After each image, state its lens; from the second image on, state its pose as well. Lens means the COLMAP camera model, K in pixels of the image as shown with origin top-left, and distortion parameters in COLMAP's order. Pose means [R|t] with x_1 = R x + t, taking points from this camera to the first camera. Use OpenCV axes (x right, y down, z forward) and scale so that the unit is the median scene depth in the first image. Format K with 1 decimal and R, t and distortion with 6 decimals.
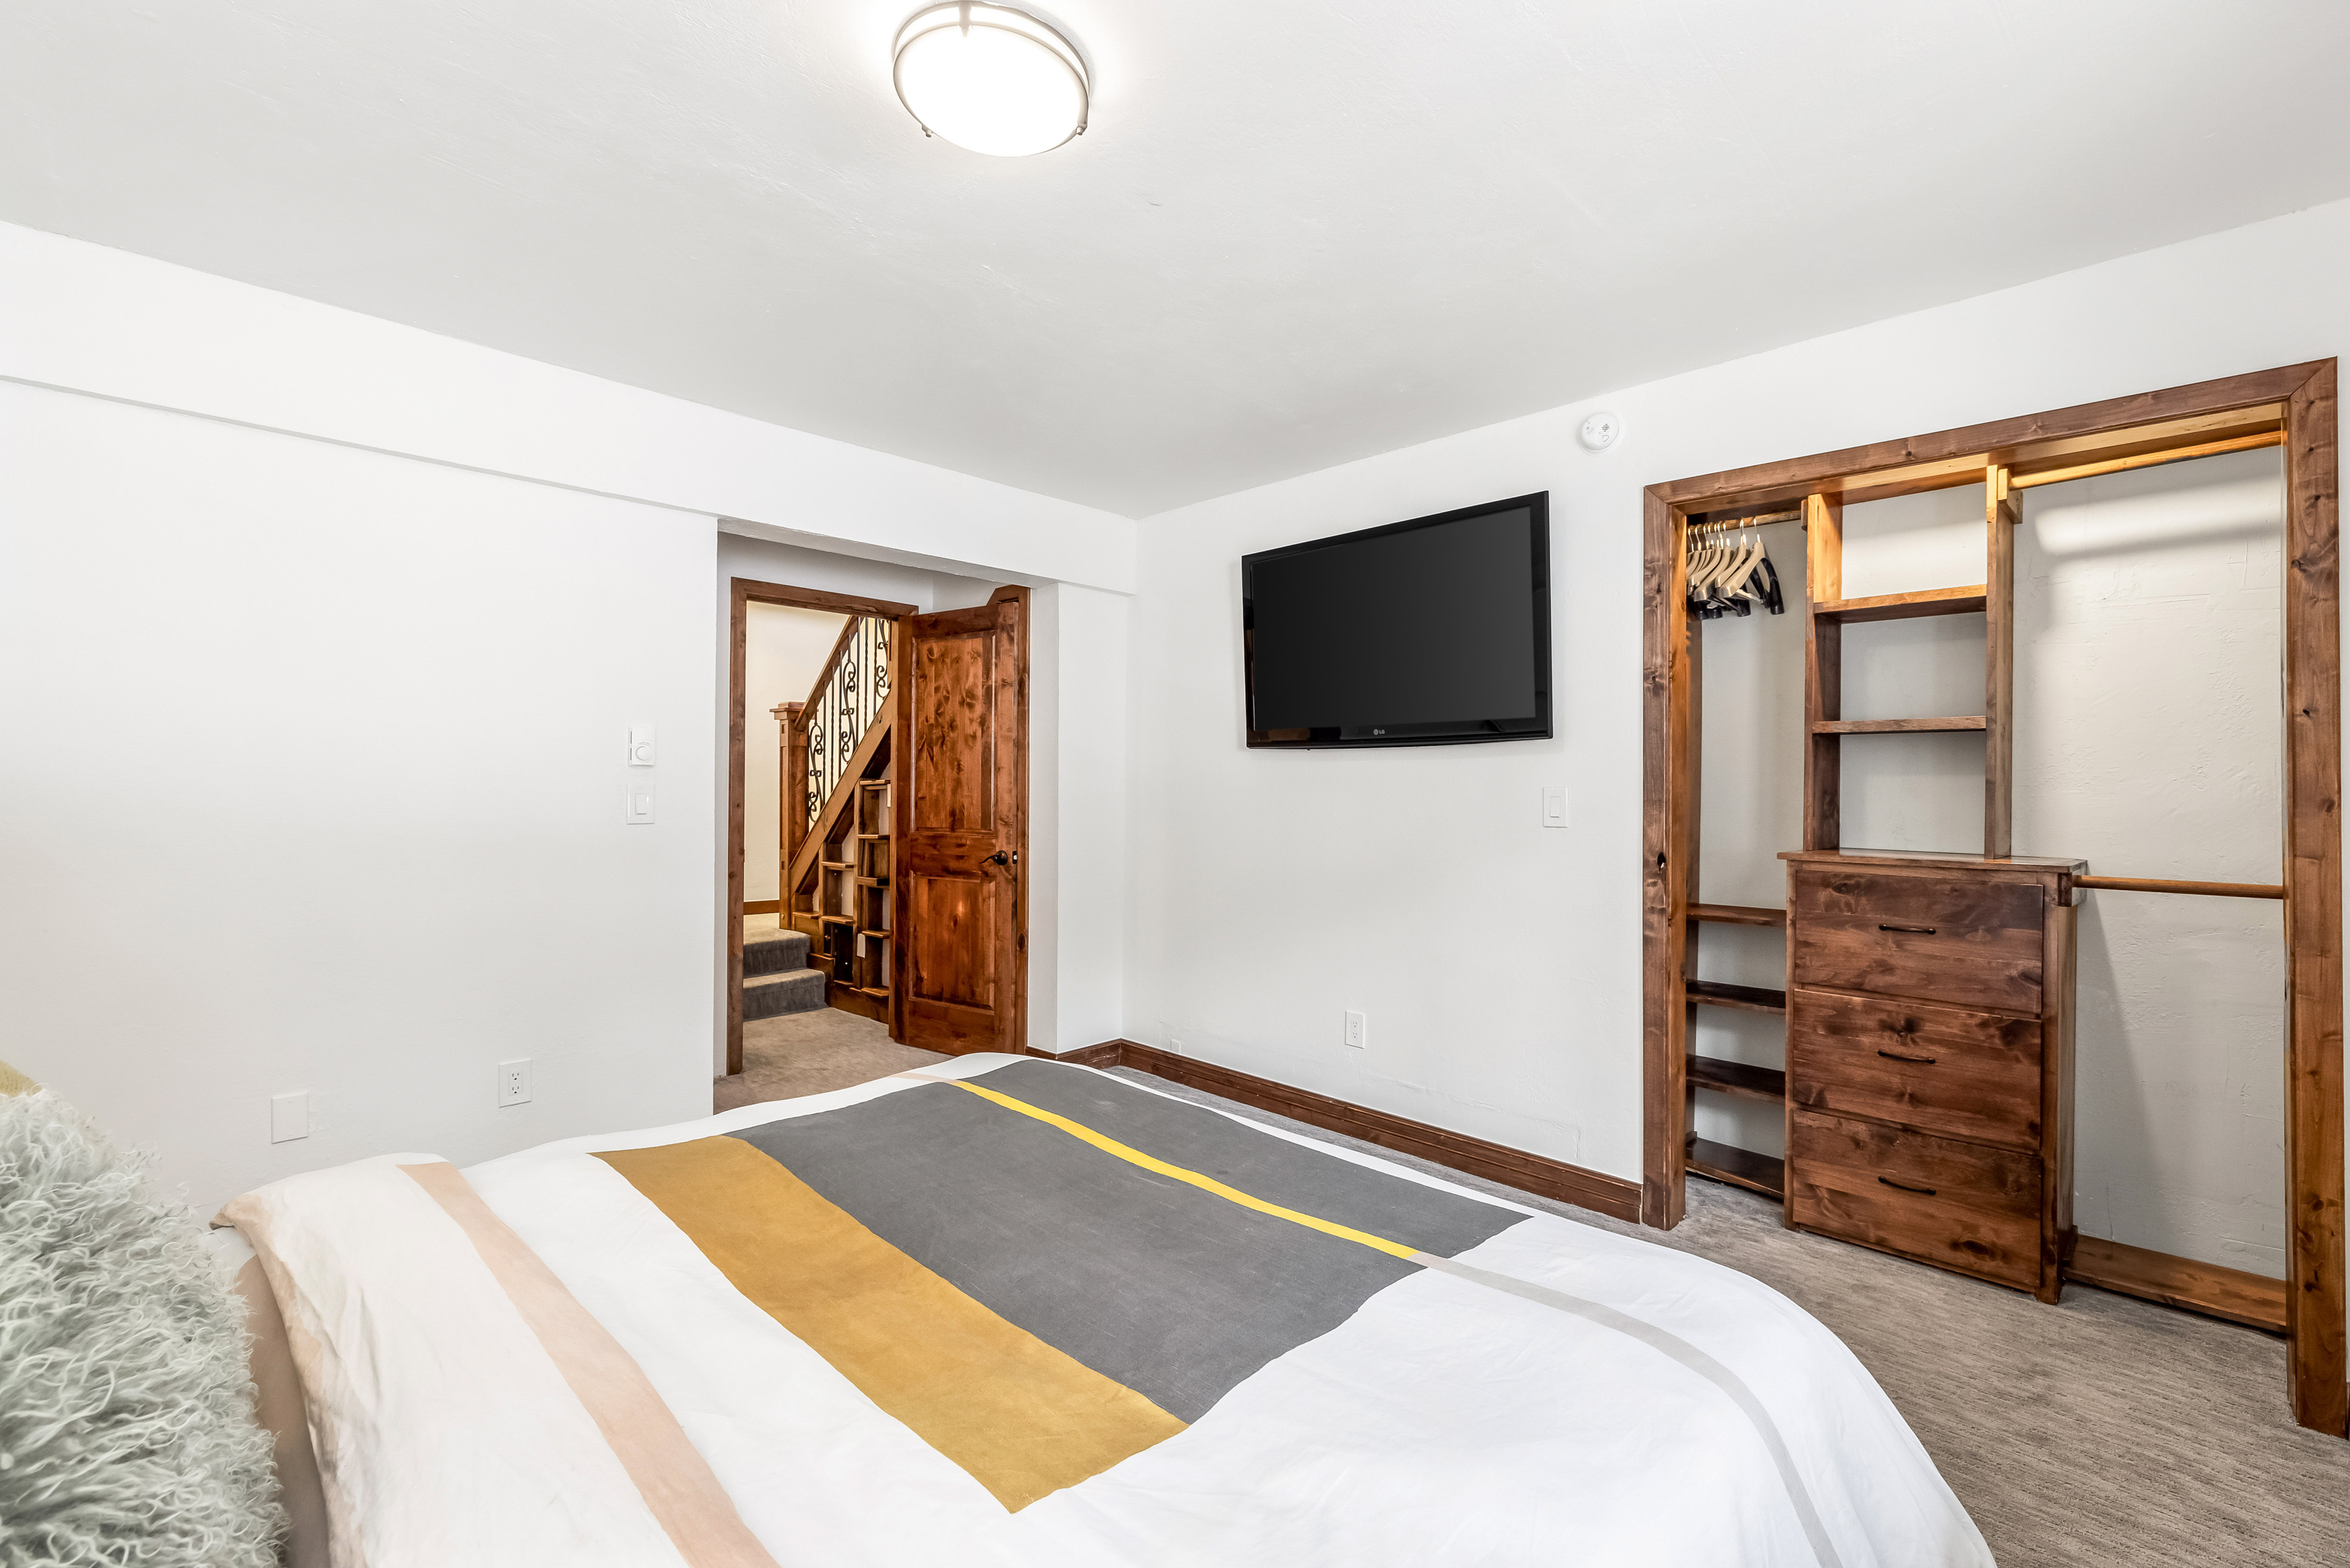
lens RADIAL K [[1028.2, 0, 1175.0], [0, 1028.2, 784.0], [0, 0, 1]] dist [0.001930, 0.000329]
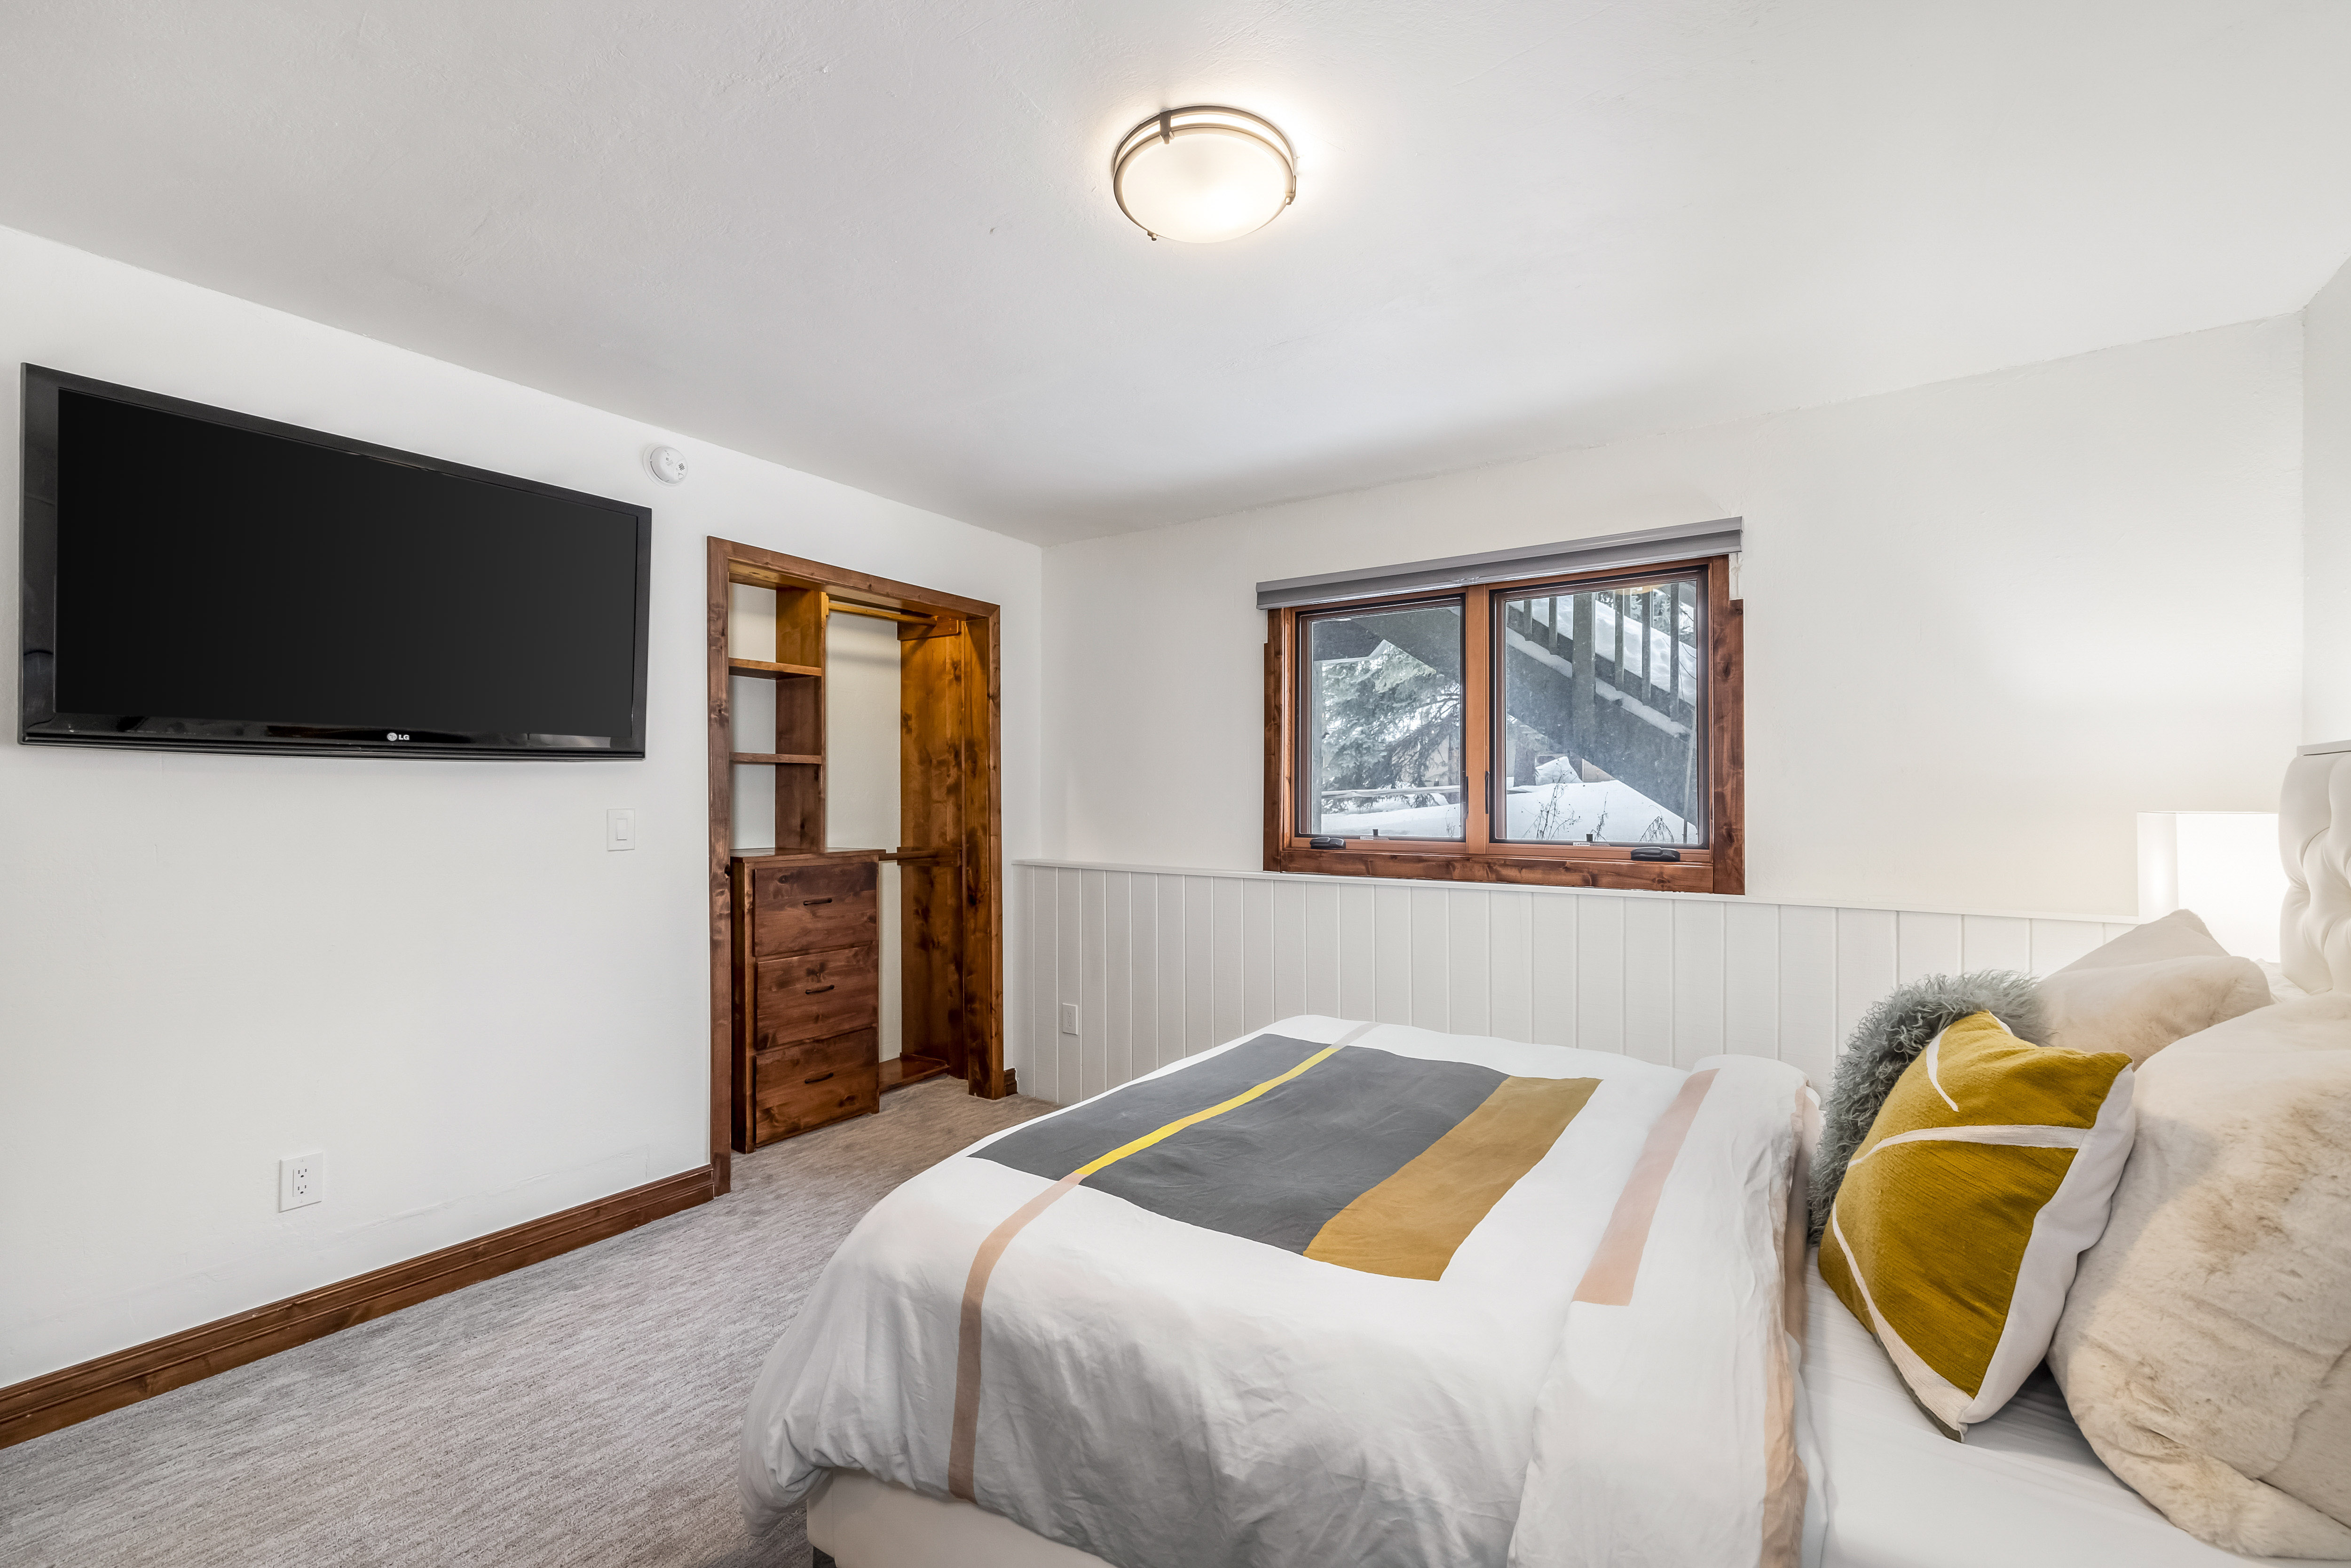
lens RADIAL K [[999.0, 0, 1175.5], [0, 999.0, 784.0], [0, 0, 1]] dist [-0.008471, 0.000071]
pose [[-0.199309, -0.003484, 0.979930, -0.757129], [-0.010570, 0.999943, 0.001405, -0.031265], [-0.979880, -0.010078, -0.199335, 0.782027]]
